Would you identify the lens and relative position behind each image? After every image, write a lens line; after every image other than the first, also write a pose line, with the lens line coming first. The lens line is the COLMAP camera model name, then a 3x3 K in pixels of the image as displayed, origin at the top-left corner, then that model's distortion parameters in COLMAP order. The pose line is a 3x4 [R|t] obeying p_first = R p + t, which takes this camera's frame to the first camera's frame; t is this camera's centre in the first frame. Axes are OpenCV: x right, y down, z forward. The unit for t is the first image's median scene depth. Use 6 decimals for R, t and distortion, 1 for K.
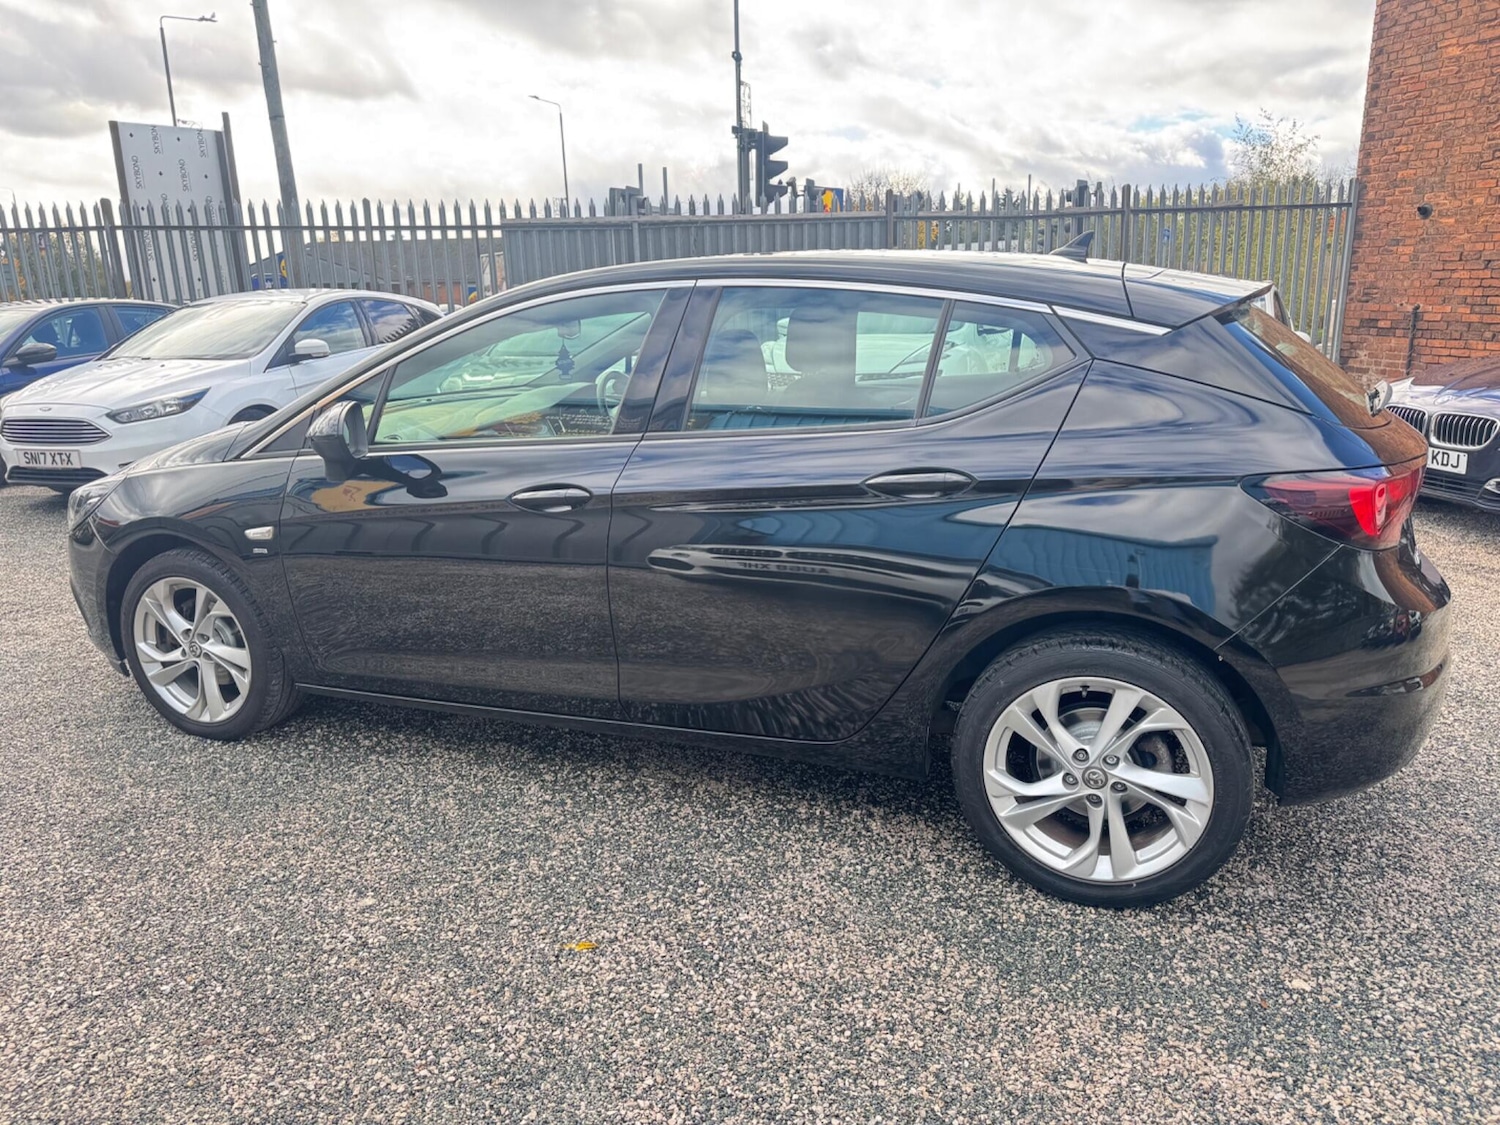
lens RADIAL K [[1044.9, 0, 745.7], [0, 1044.9, 576.5], [0, 0, 1]] dist [0.016199, -0.015920]
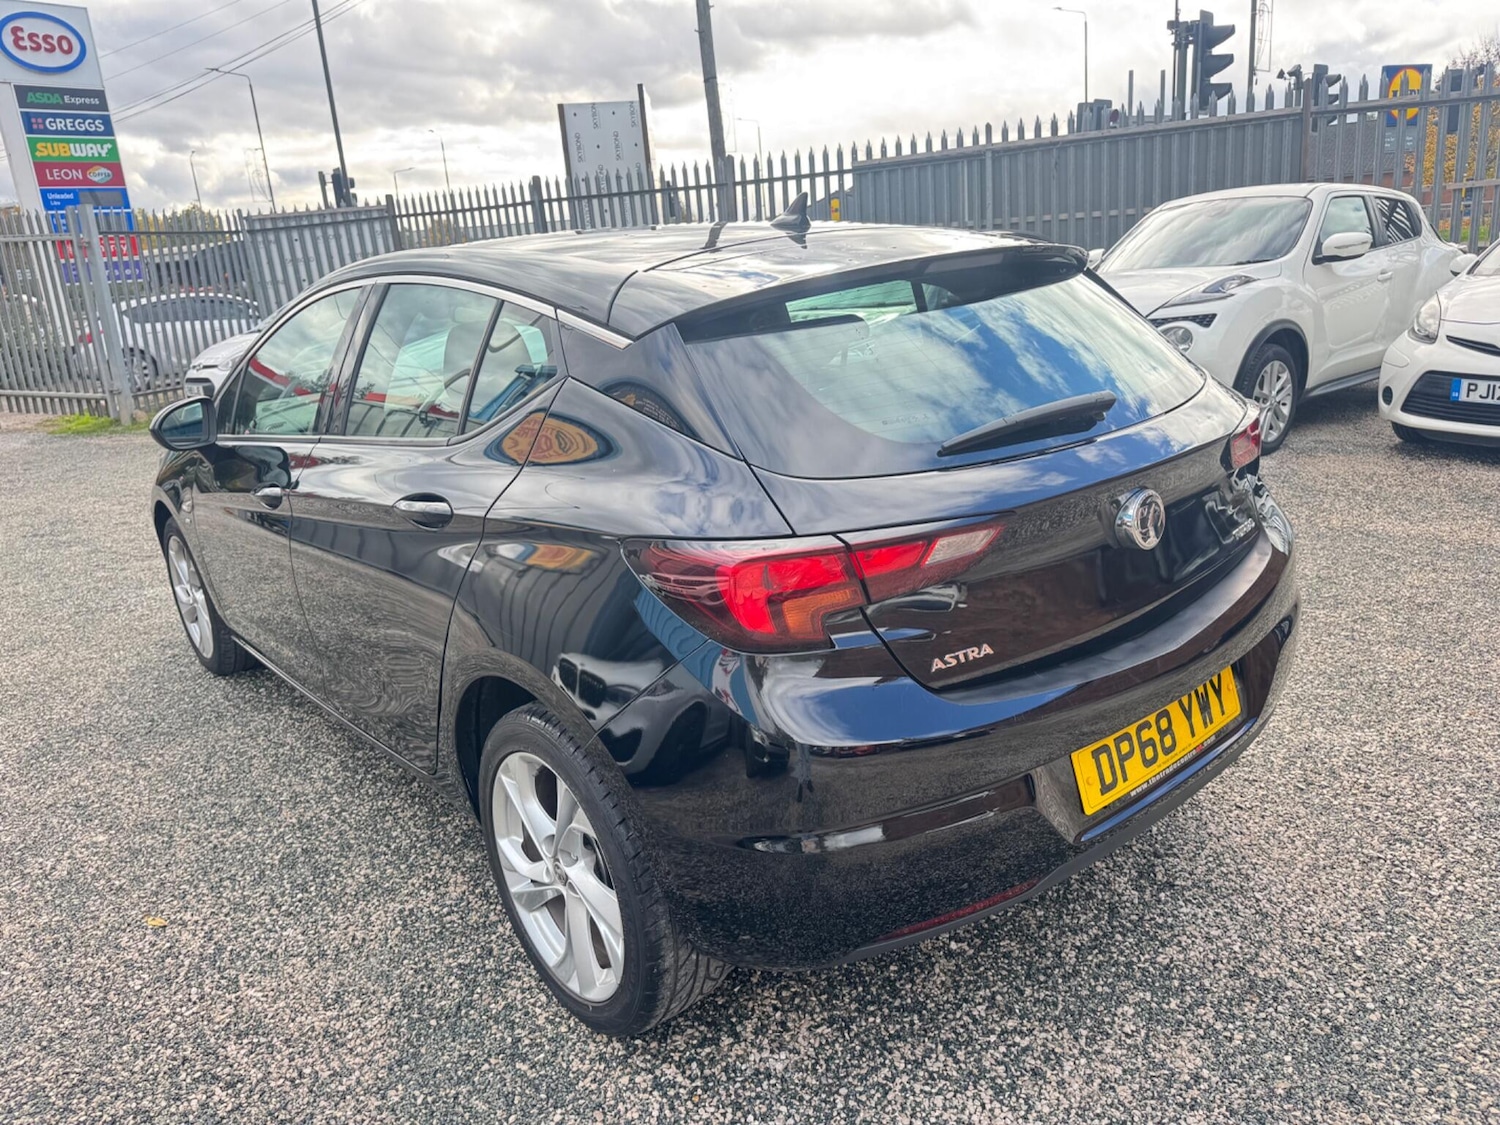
lens RADIAL K [[1050.3, 0, 752.9], [0, 1050.3, 569.2], [0, 0, 1]] dist [0.017378, -0.021584]
pose [[0.883145, 0.086583, -0.461040, 0.642356], [-0.060338, 0.995621, 0.071396, -0.093546], [0.465203, -0.035235, 0.884502, 0.249932]]
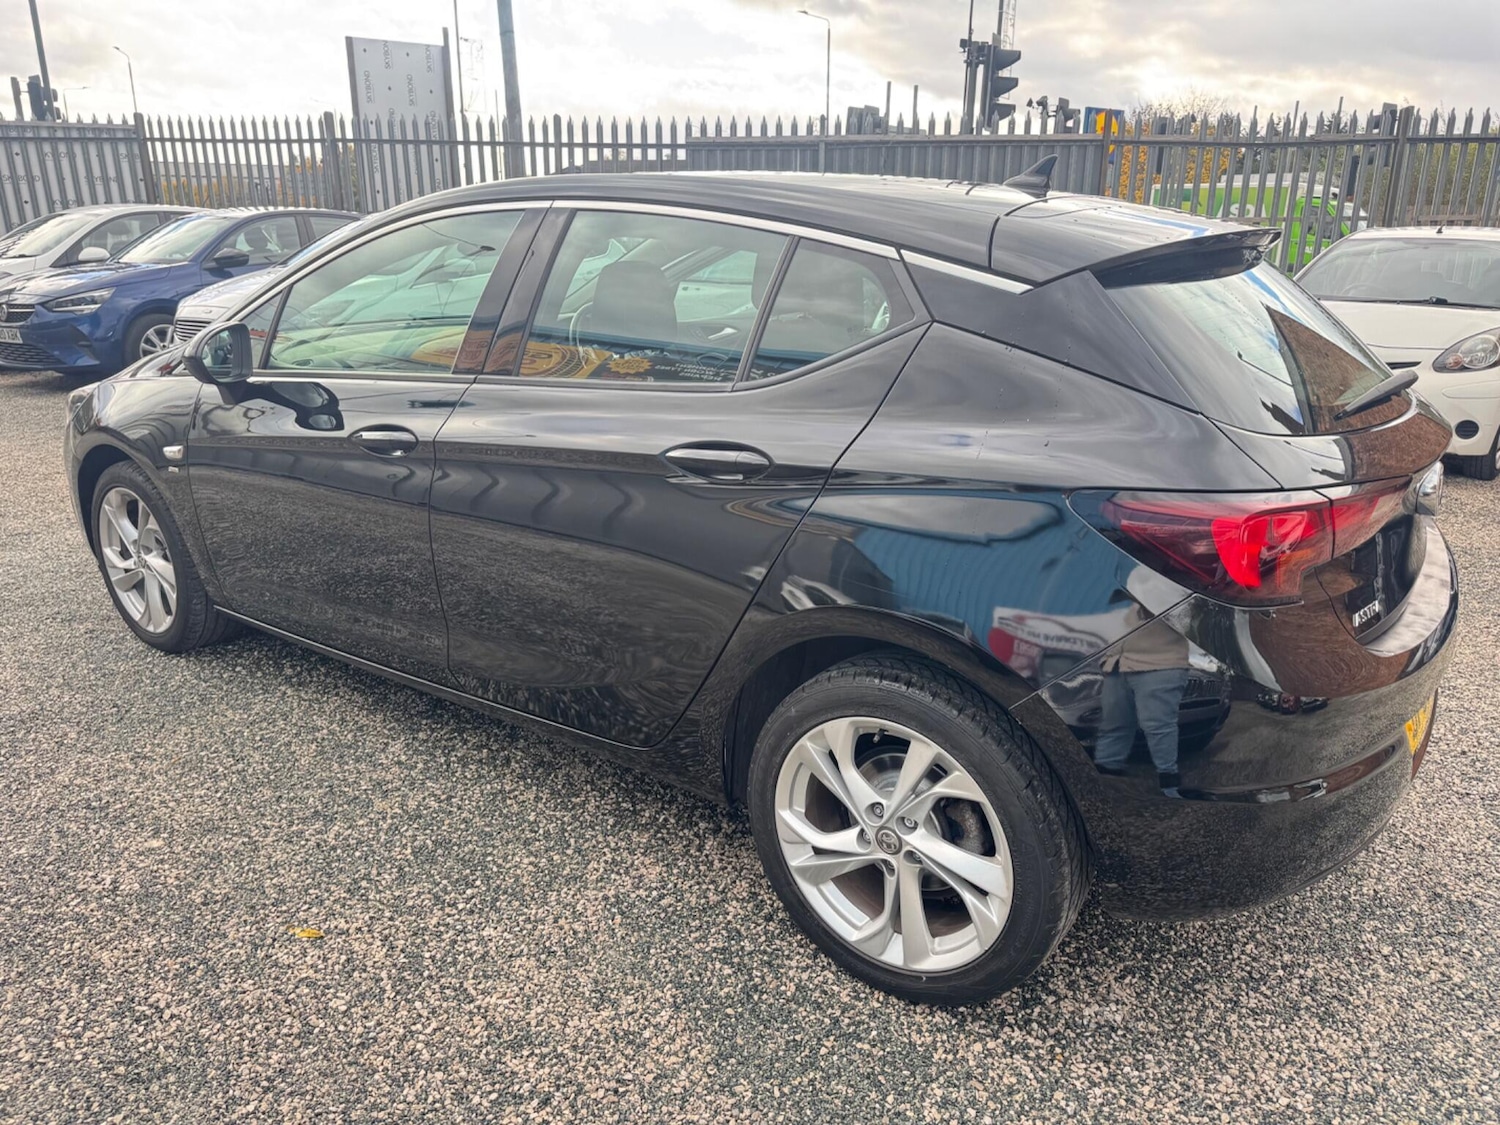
lens RADIAL K [[1053.6, 0, 751.7], [0, 1053.6, 569.3], [0, 0, 1]] dist [0.013030, -0.017812]
pose [[0.970902, 0.103687, -0.215867, 0.293068], [-0.091350, 0.993603, 0.066391, -0.047214], [0.221370, -0.044740, 0.974163, 0.144676]]
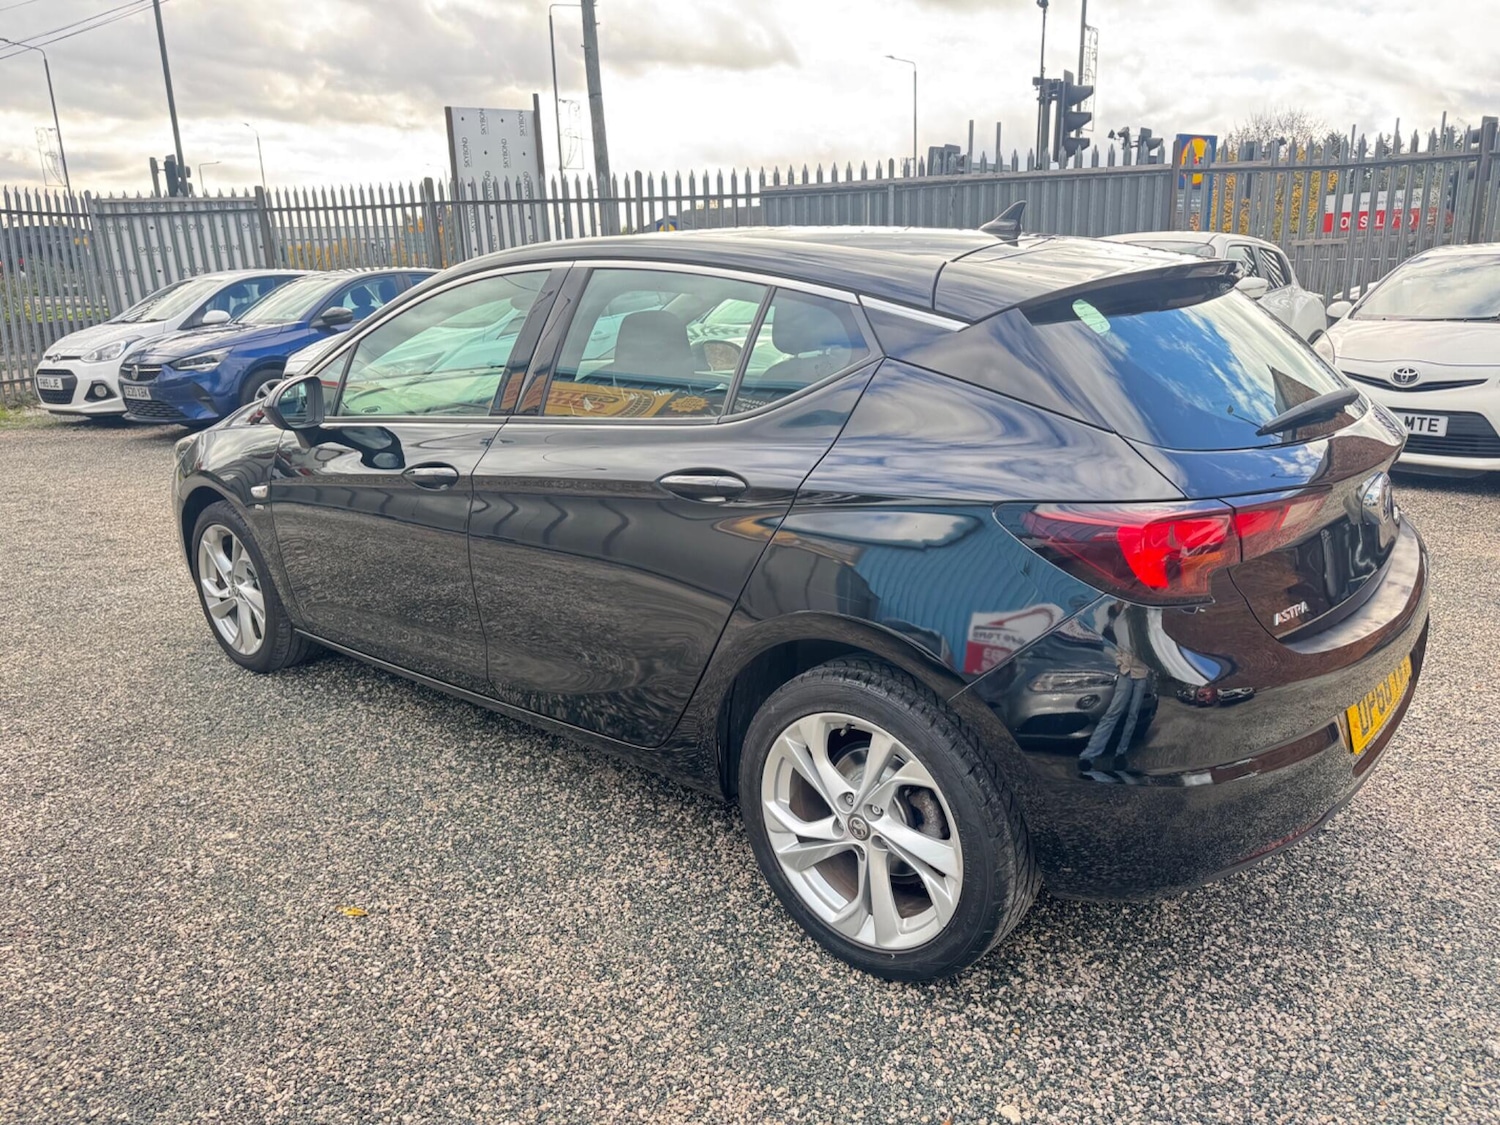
lens RADIAL K [[1048.9, 0, 758.5], [0, 1048.9, 560.8], [0, 0, 1]] dist [0.024168, -0.030950]
pose [[0.949302, 0.080704, -0.303831, 0.384637], [-0.074617, 0.996711, 0.031611, -0.042534], [0.305383, -0.007338, 0.952201, 0.097155]]
